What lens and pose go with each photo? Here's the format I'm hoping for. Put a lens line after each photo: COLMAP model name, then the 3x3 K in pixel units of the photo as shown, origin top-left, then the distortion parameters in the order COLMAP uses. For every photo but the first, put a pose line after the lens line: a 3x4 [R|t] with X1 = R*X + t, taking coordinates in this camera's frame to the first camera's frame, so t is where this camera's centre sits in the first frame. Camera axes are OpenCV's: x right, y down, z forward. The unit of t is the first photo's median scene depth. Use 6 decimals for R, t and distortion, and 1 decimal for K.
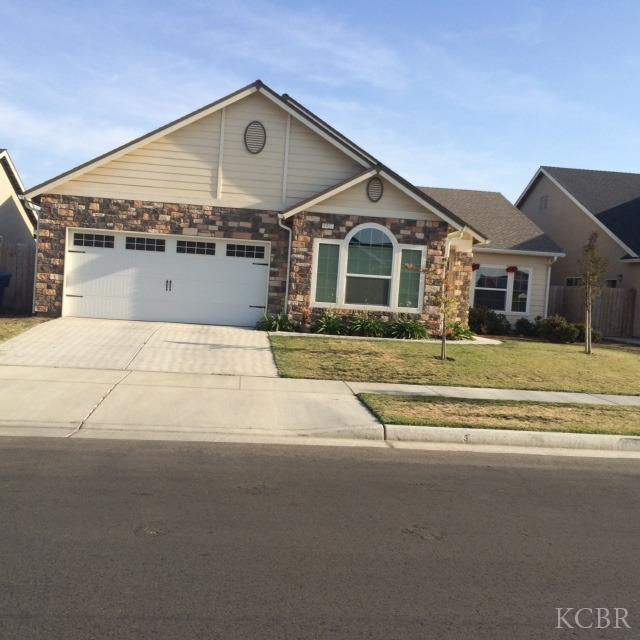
lens RADIAL K [[715.8, 0, 320.0], [0, 715.8, 320.0], [0, 0, 1]] dist [0.053711, 0.018004]
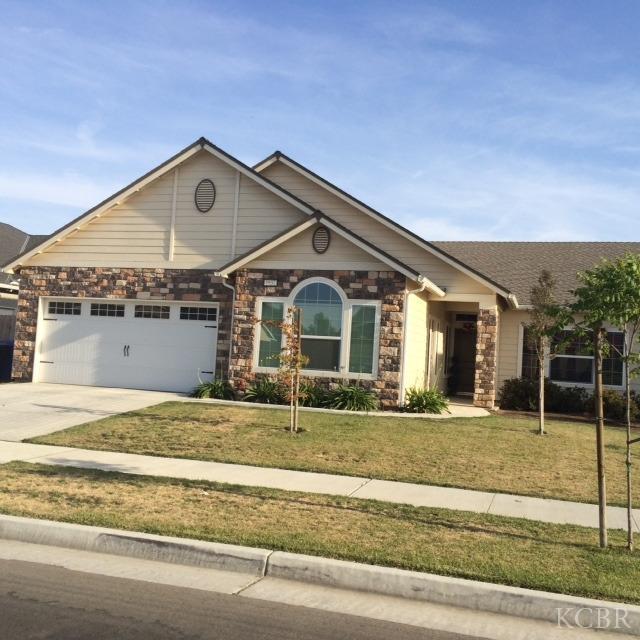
lens RADIAL K [[715.8, 0, 320.0], [0, 715.8, 320.0], [0, 0, 1]] dist [0.053711, 0.018004]
pose [[0.919584, -0.029782, -0.391764, 0.422165], [-0.014995, 0.993736, -0.110741, 0.015106], [0.392608, 0.107710, 0.913377, 0.201285]]
